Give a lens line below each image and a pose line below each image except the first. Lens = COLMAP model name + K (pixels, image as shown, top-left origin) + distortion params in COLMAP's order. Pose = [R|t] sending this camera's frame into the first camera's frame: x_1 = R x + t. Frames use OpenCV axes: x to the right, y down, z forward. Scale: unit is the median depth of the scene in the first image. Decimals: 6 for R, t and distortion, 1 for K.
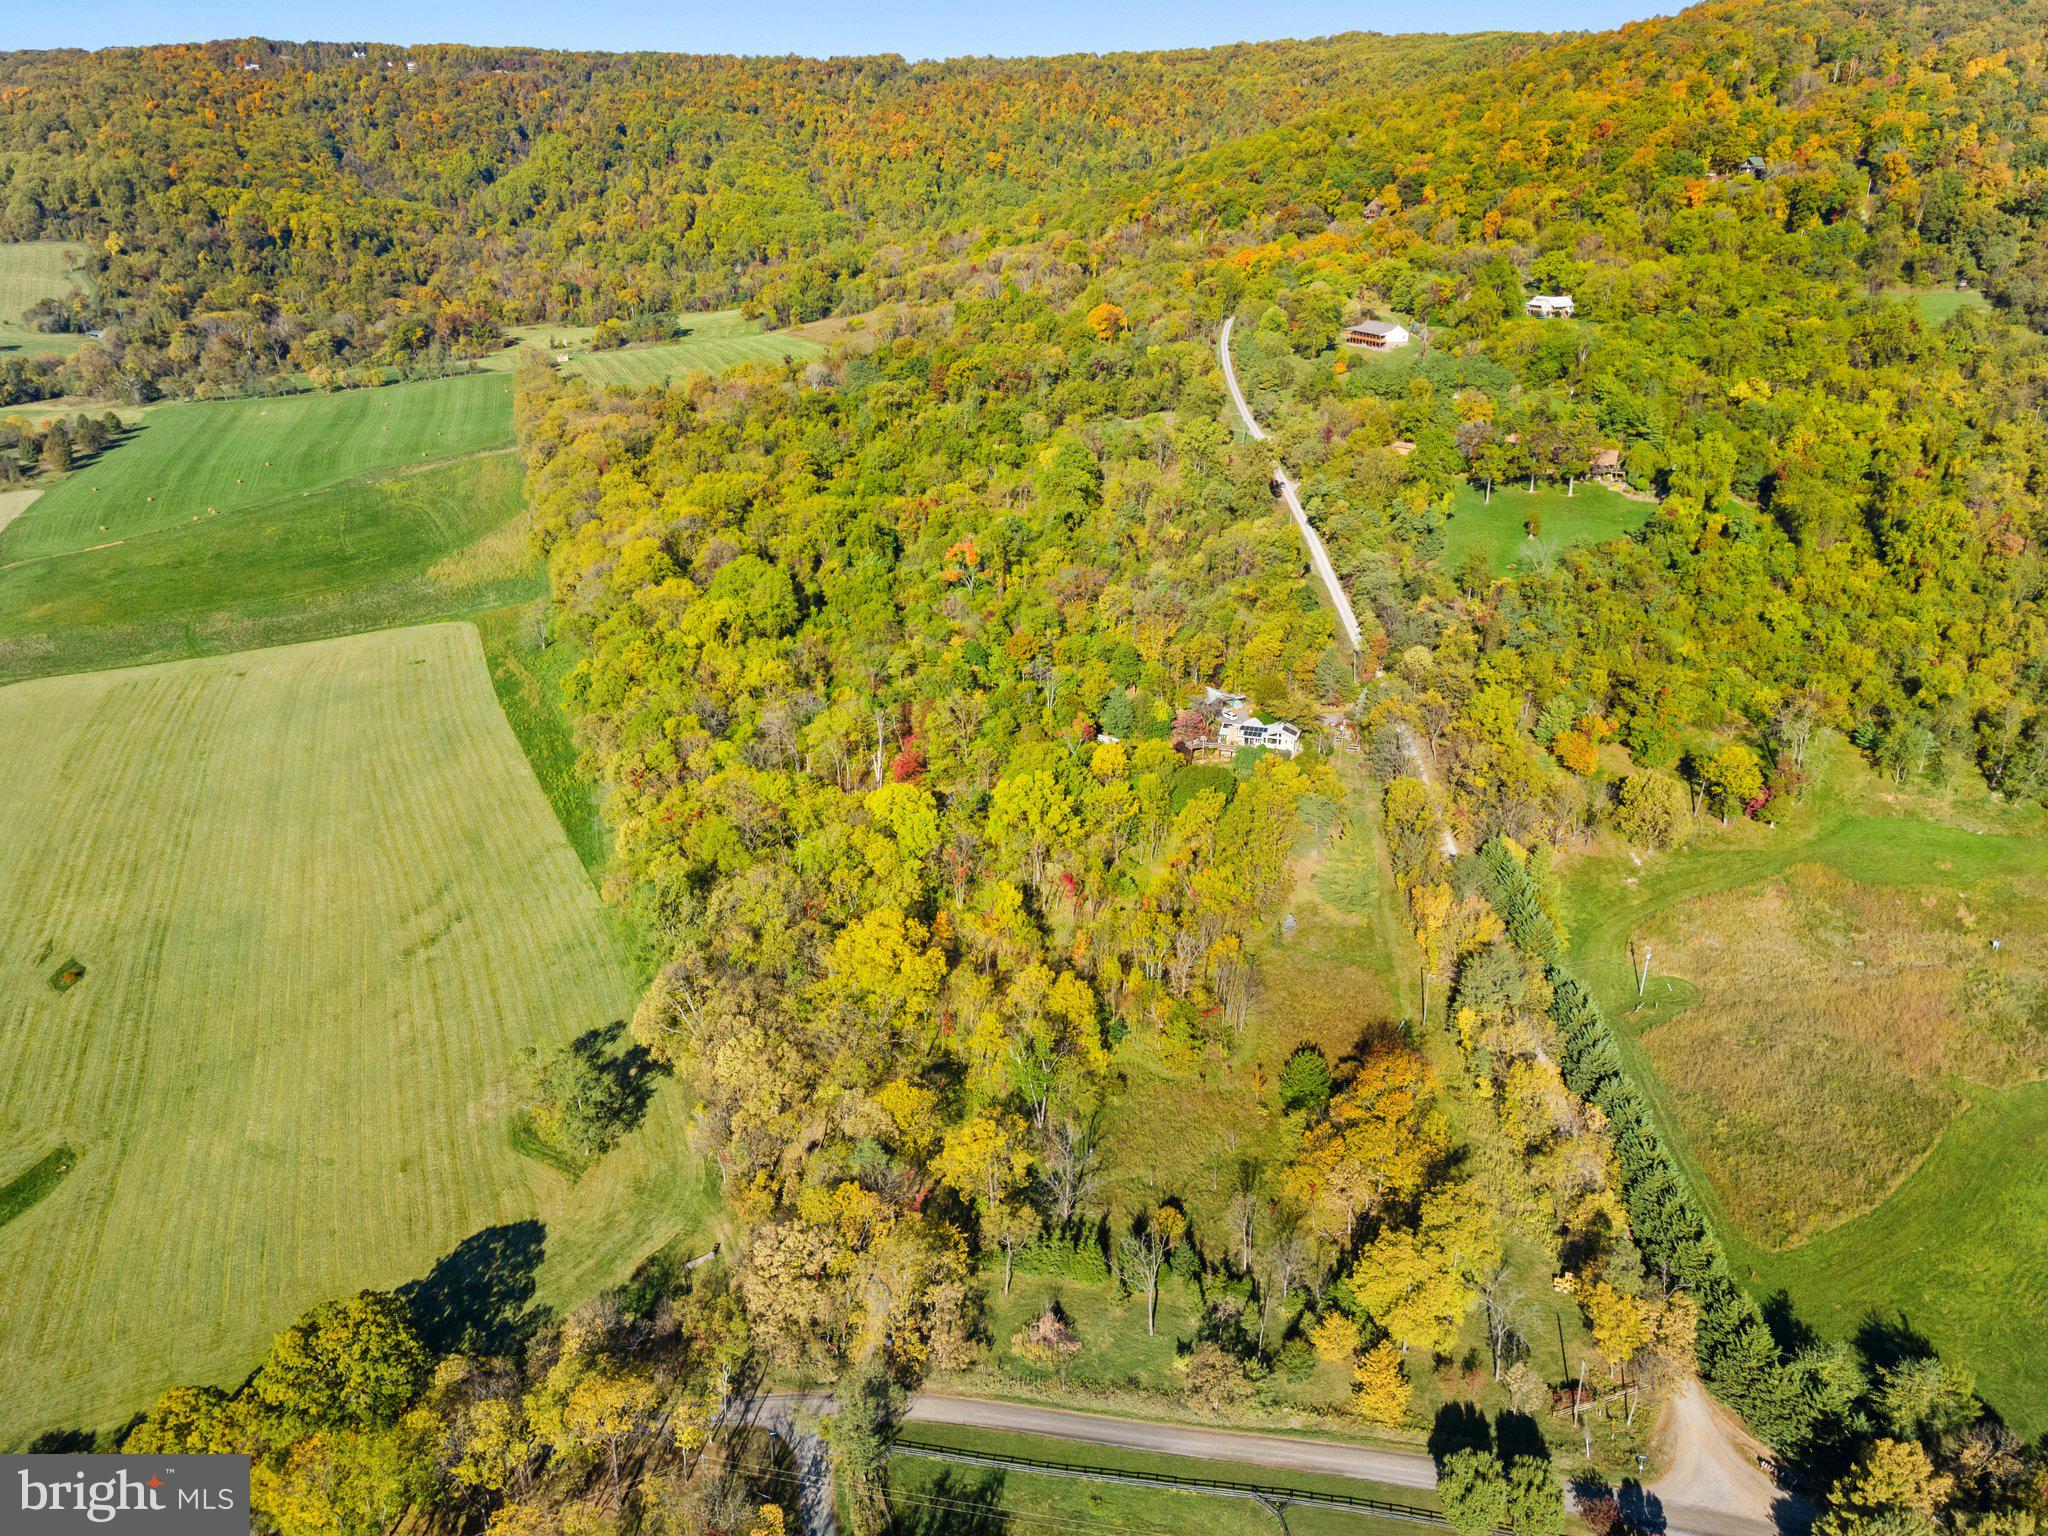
lens RADIAL K [[1472.1, 0, 1015.0], [0, 1472.1, 760.4], [0, 0, 1]] dist [0.006755, 0.058706]
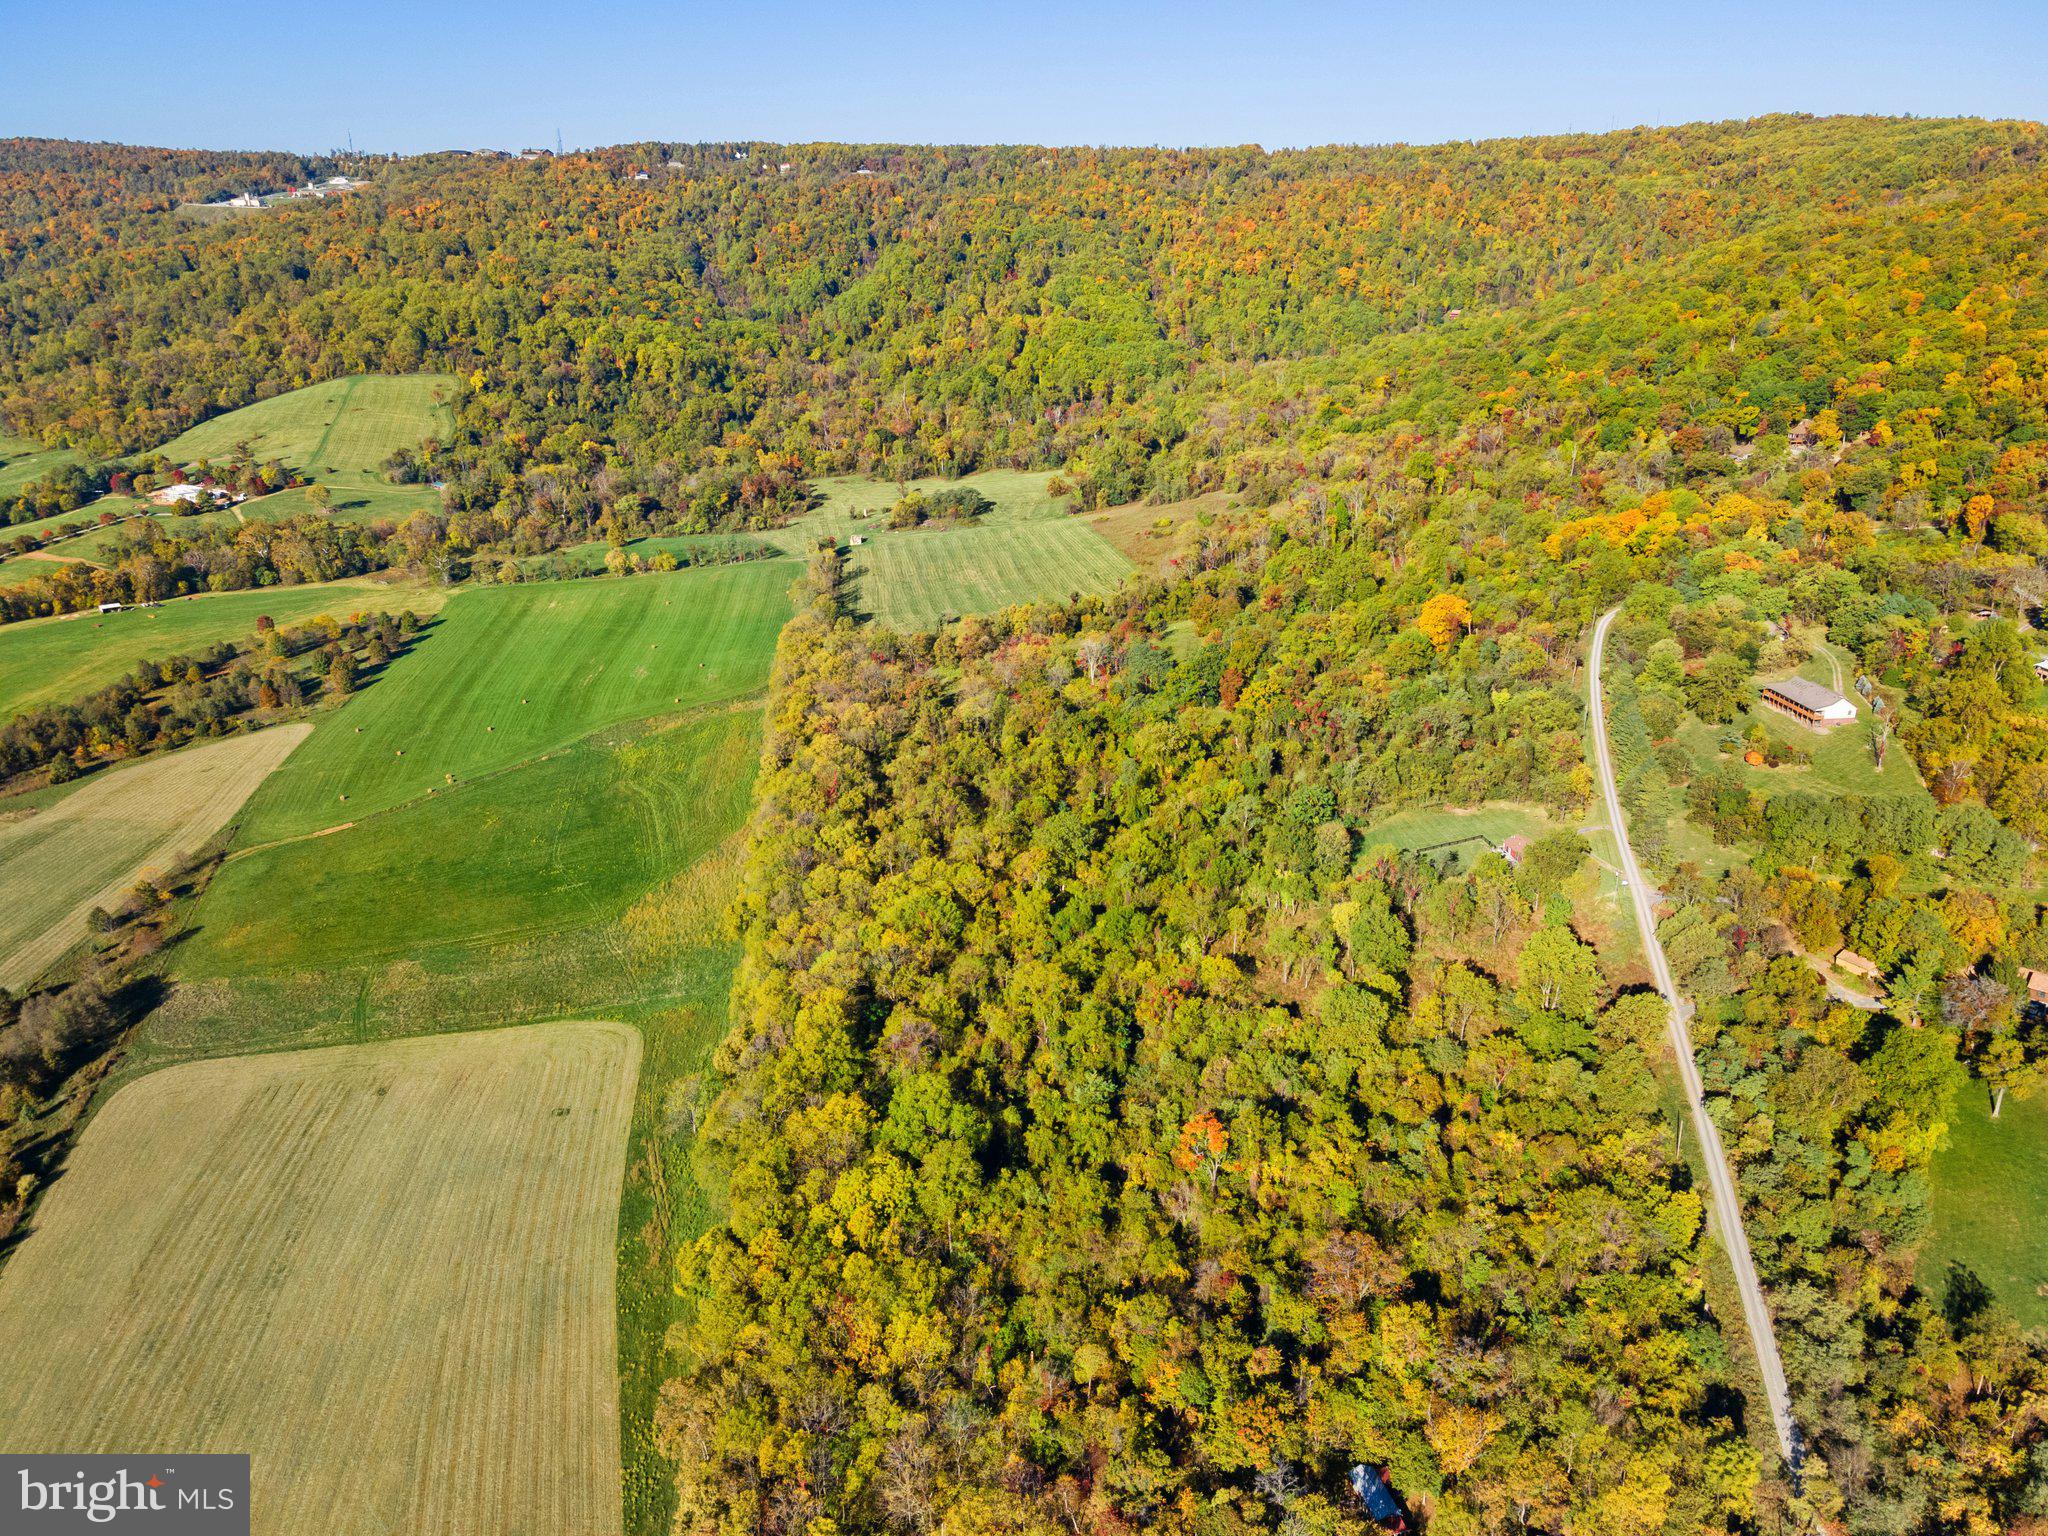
lens RADIAL K [[1483.8, 0, 1008.8], [0, 1483.8, 766.8], [0, 0, 1]] dist [0.017170, 0.037504]
pose [[0.974017, 0.079995, -0.211877, 0.008318], [-0.086474, 0.996022, -0.021479, -0.203543], [0.209316, 0.039243, 0.977060, 0.159588]]
